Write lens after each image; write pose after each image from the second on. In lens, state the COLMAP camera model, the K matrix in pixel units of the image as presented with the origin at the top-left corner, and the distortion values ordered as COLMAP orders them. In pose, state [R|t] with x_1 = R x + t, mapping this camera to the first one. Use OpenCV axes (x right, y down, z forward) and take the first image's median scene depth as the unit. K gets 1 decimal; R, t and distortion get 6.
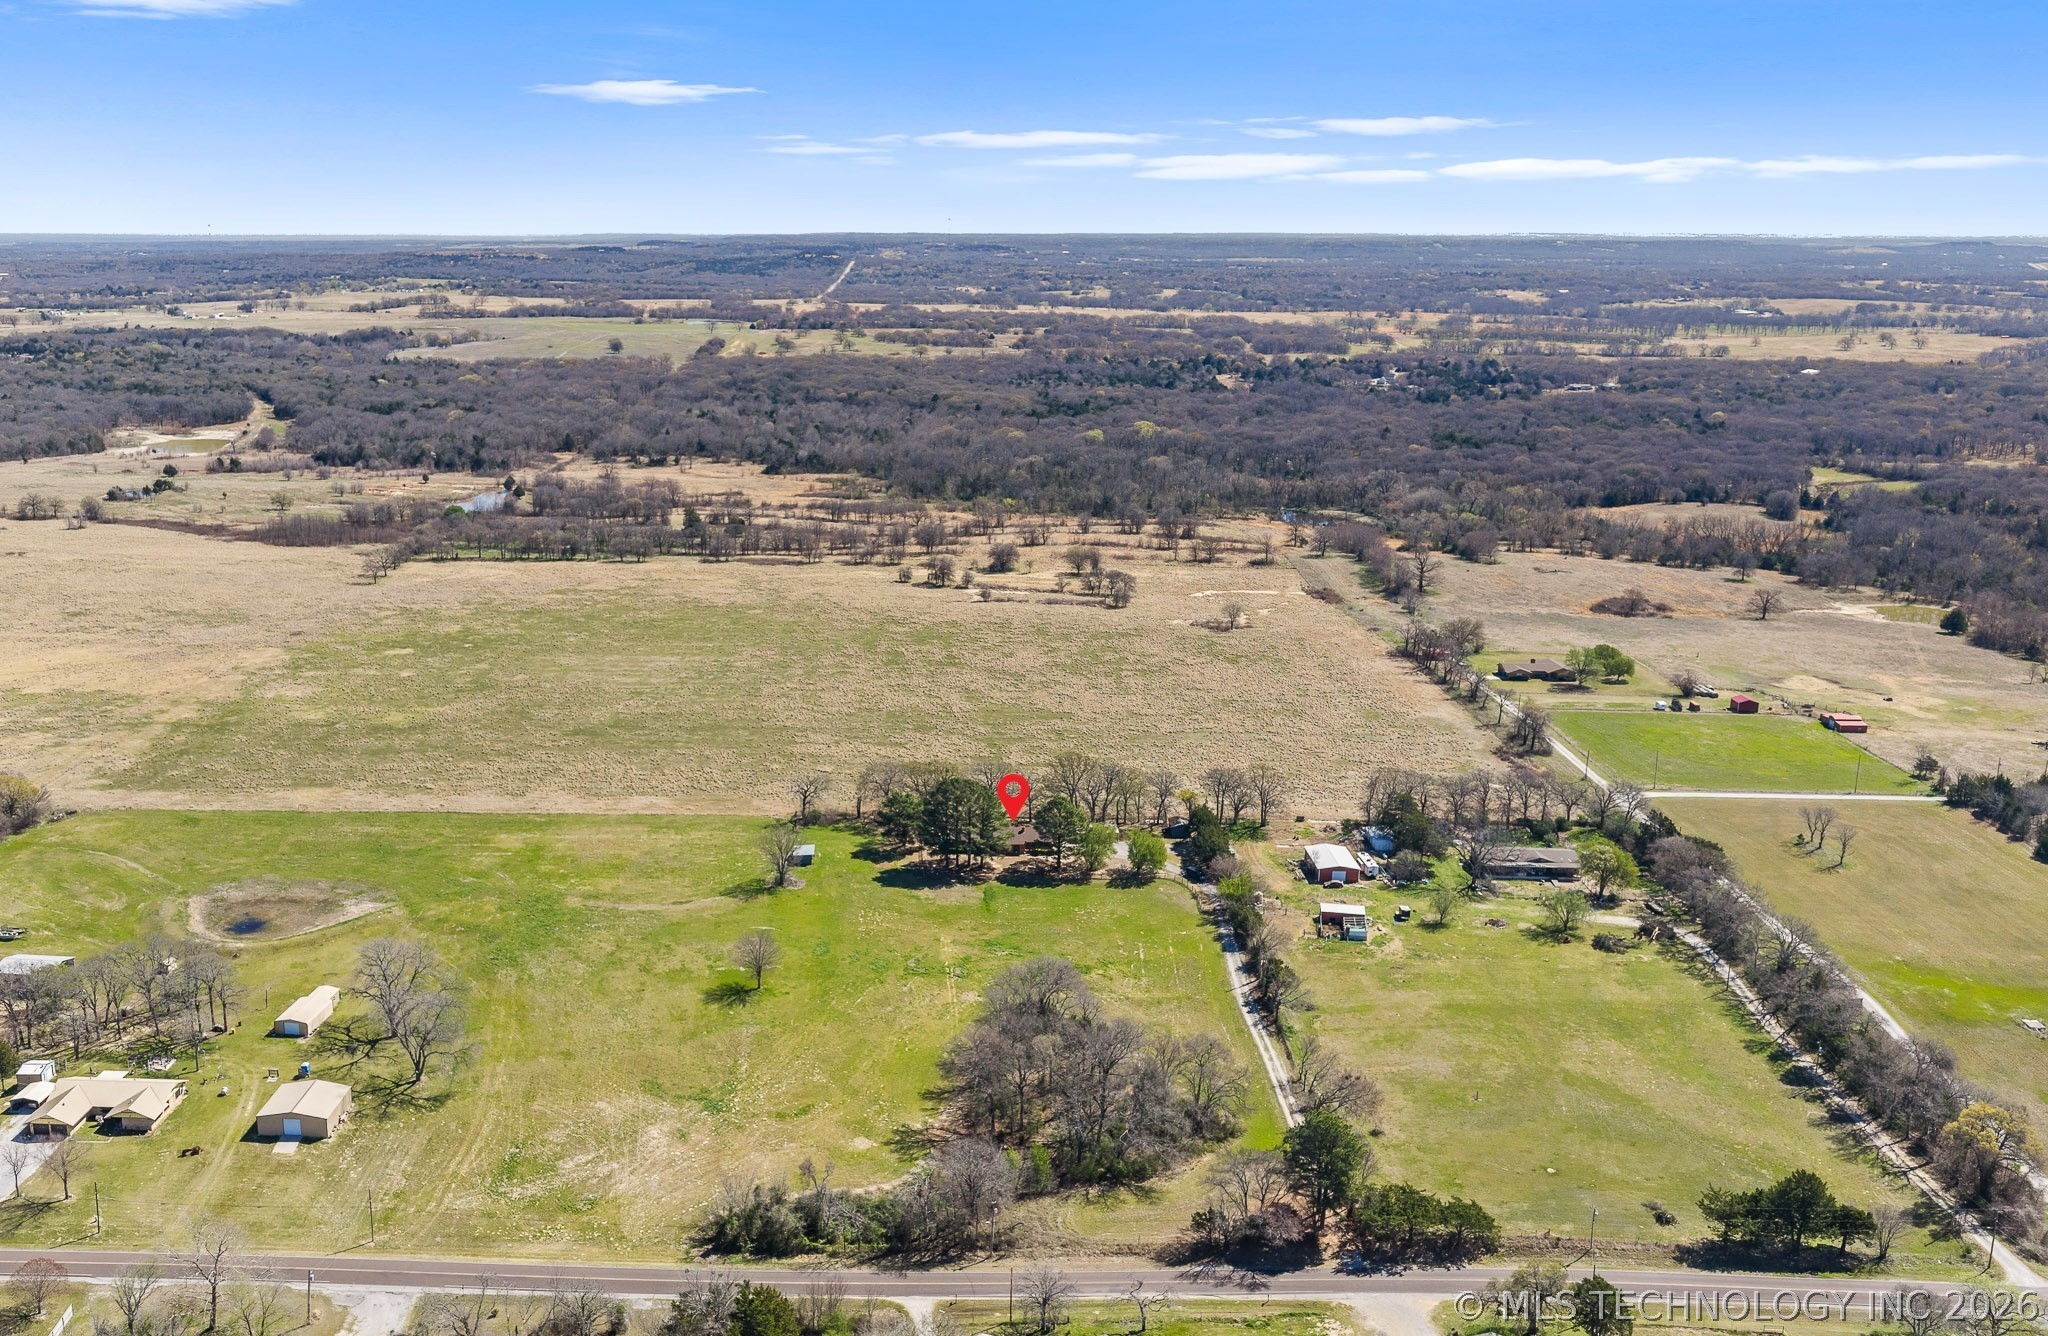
lens RADIAL K [[1837.9, 0, 859.1], [0, 1837.9, 662.2], [0, 0, 1]] dist [0.013751, -0.017030]
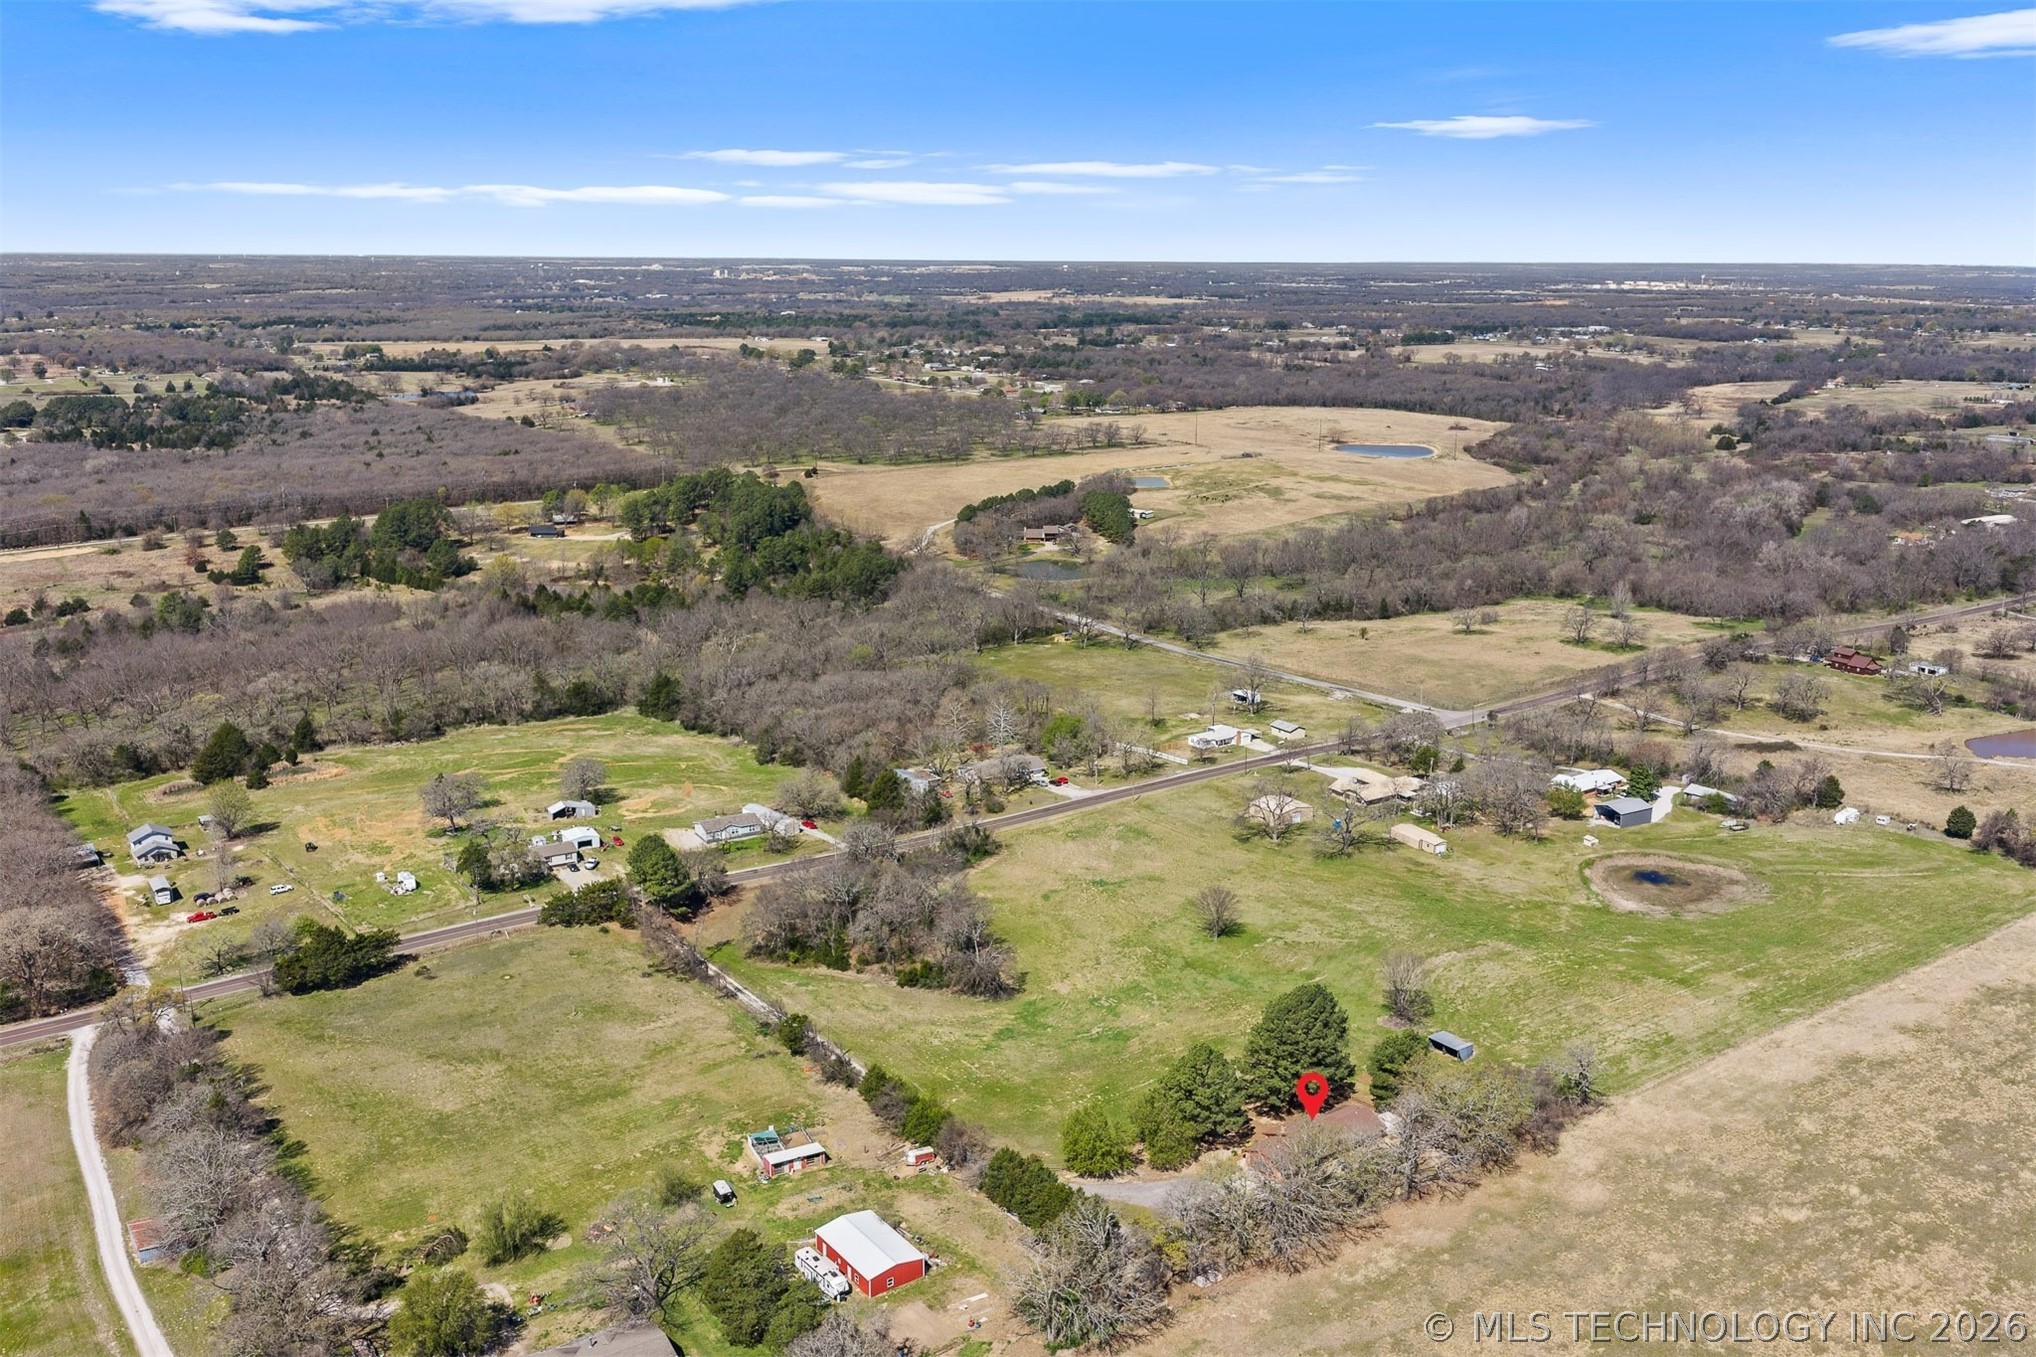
lens RADIAL K [[1686.8, 0, 1026.1], [0, 1686.8, 689.4], [0, 0, 1]] dist [0.023358, -0.040638]
pose [[-0.786921, 0.148708, -0.598866, 0.315166], [-0.153280, 0.892996, 0.423158, -0.186602], [0.597712, 0.424786, -0.679924, 0.795076]]
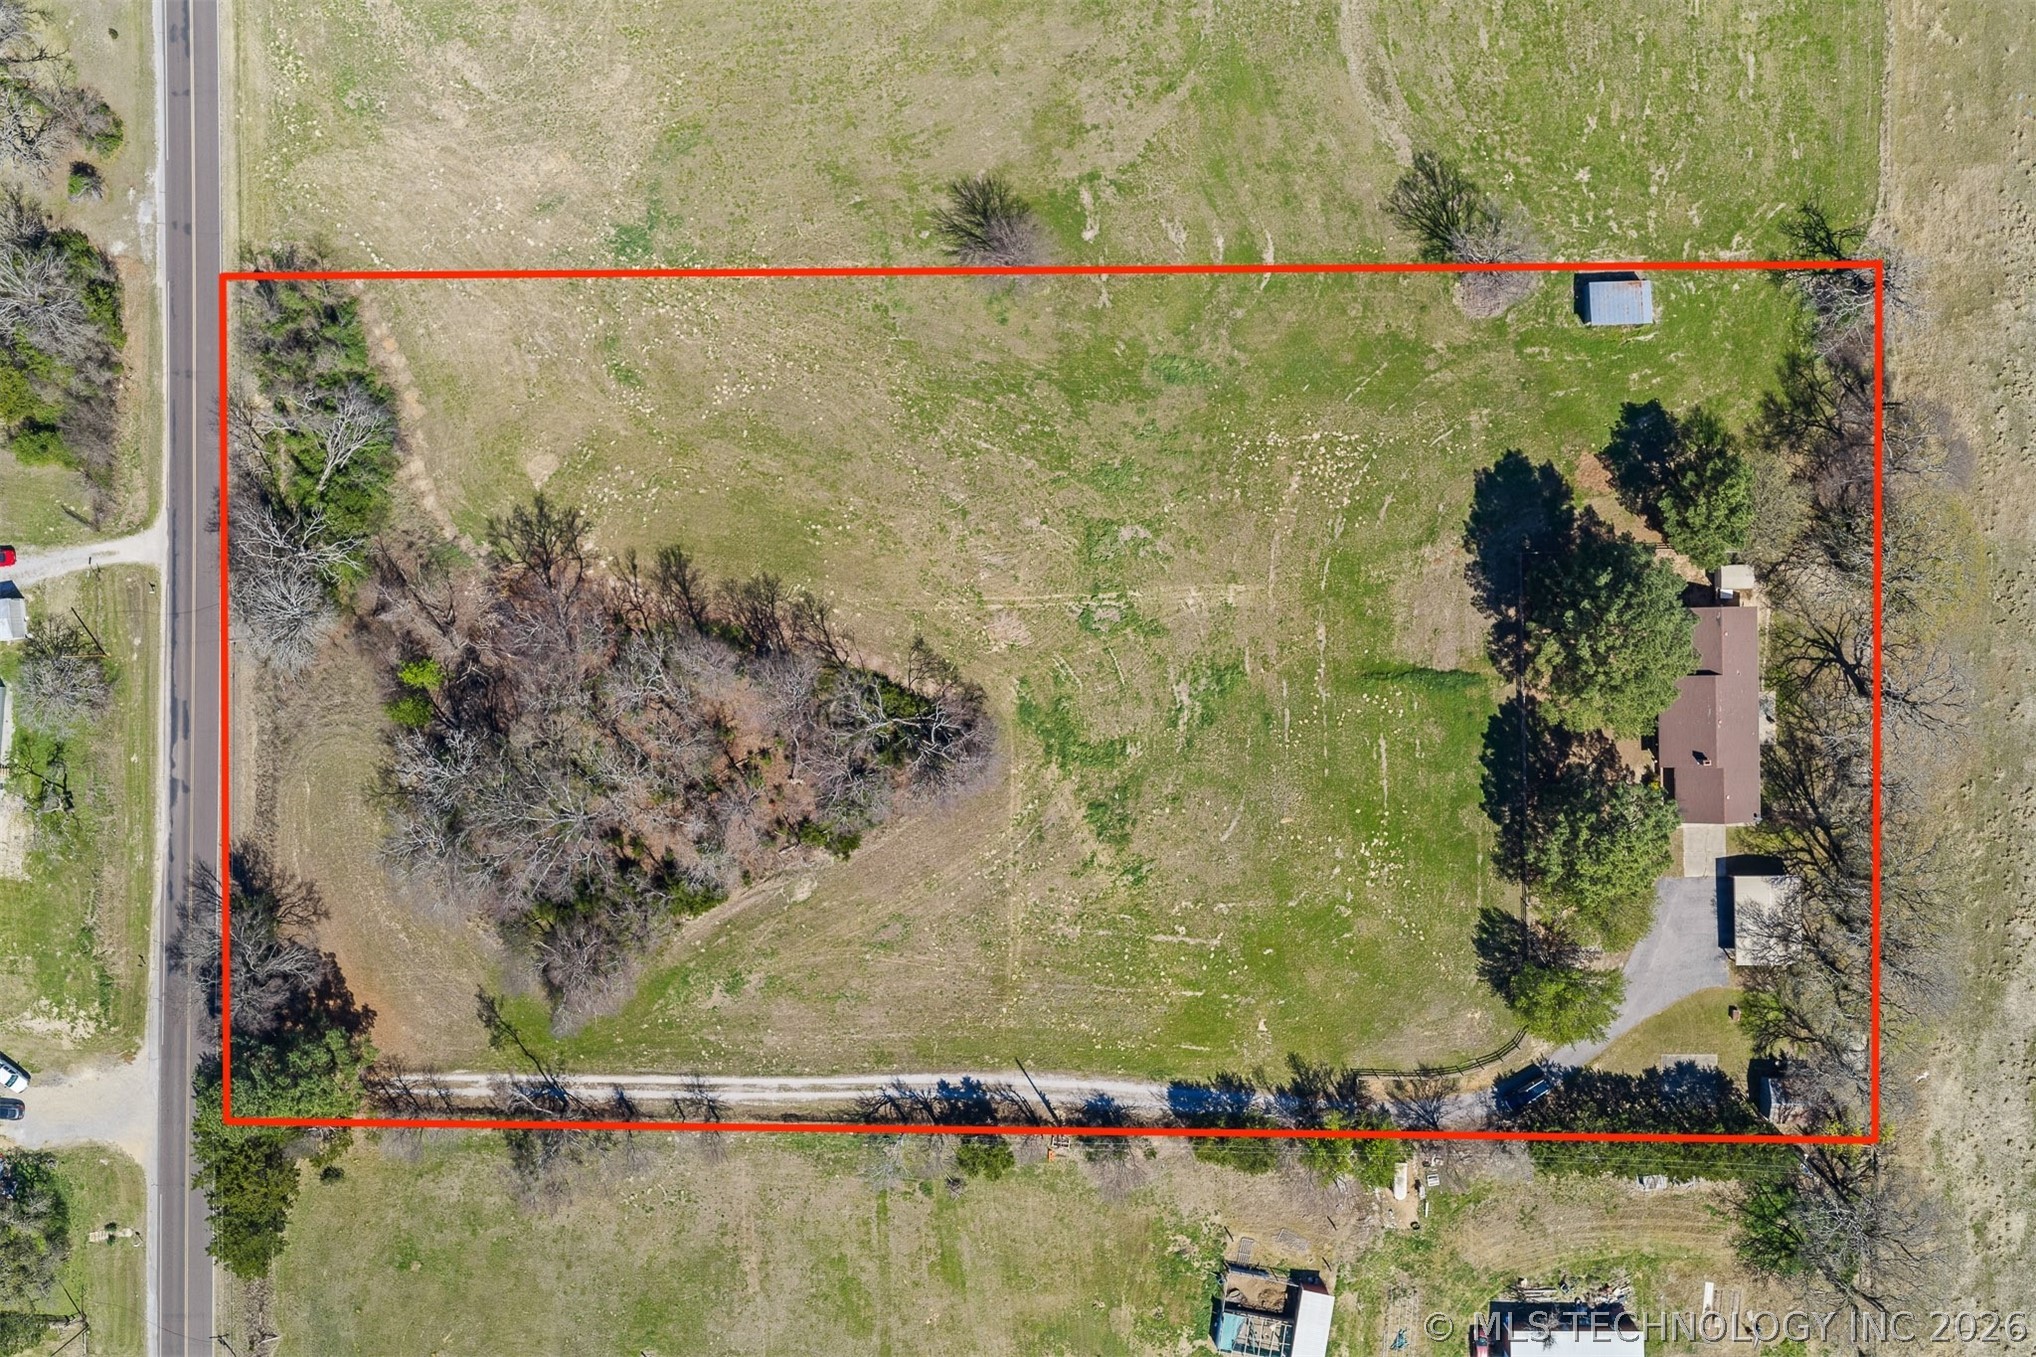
lens RADIAL K [[1686.8, 0, 1026.1], [0, 1686.8, 689.4], [0, 0, 1]] dist [0.023358, -0.040638]
pose [[0.031757, 0.998849, 0.035949, 0.030316], [-0.221889, -0.028025, 0.974669, -0.178942], [0.974555, -0.038929, 0.220744, 0.450000]]
